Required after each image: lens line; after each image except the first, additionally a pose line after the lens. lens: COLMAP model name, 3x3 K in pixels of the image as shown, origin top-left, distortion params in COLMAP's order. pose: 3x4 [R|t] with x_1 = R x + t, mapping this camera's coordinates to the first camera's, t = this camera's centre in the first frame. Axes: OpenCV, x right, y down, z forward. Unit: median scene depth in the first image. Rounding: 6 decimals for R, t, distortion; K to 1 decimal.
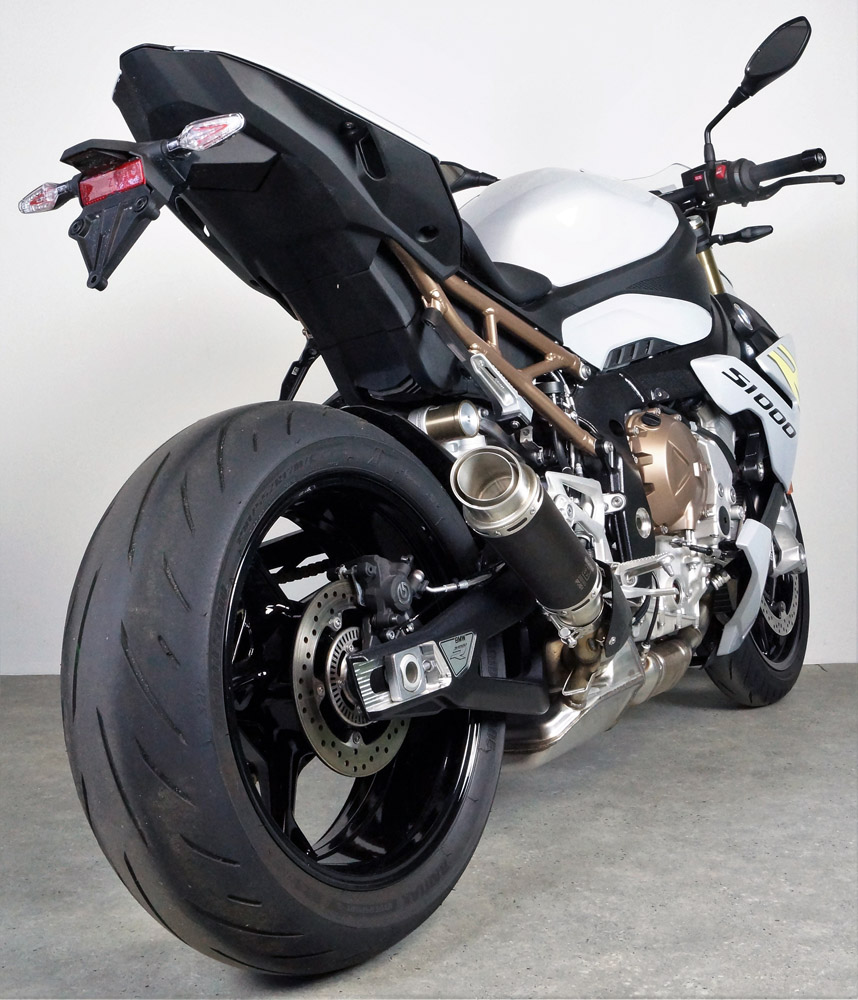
lens RADIAL K [[1218.6, 0, 428.8], [0, 1218.6, 579.3], [0, 0, 1]] dist [-0.082827, 0.001523]
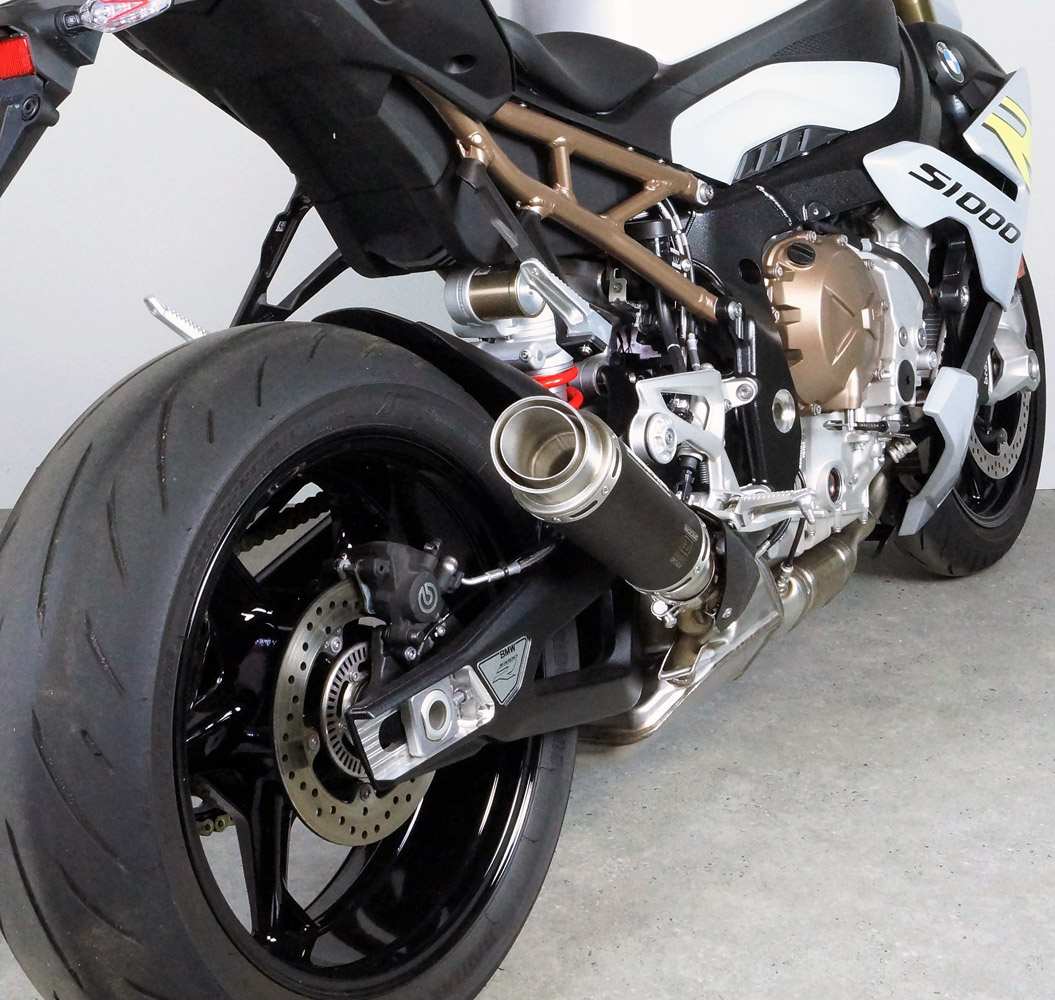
lens RADIAL K [[1757.1, 0, 527.5], [0, 1757.1, 500.0], [0, 0, 1]] dist [-0.079249, 0.021791]
pose [[0.999951, -0.000889, -0.009857, 0.041353], [0.002613, 0.984326, 0.176338, -0.193944], [0.009546, -0.176355, 0.984280, -0.015413]]
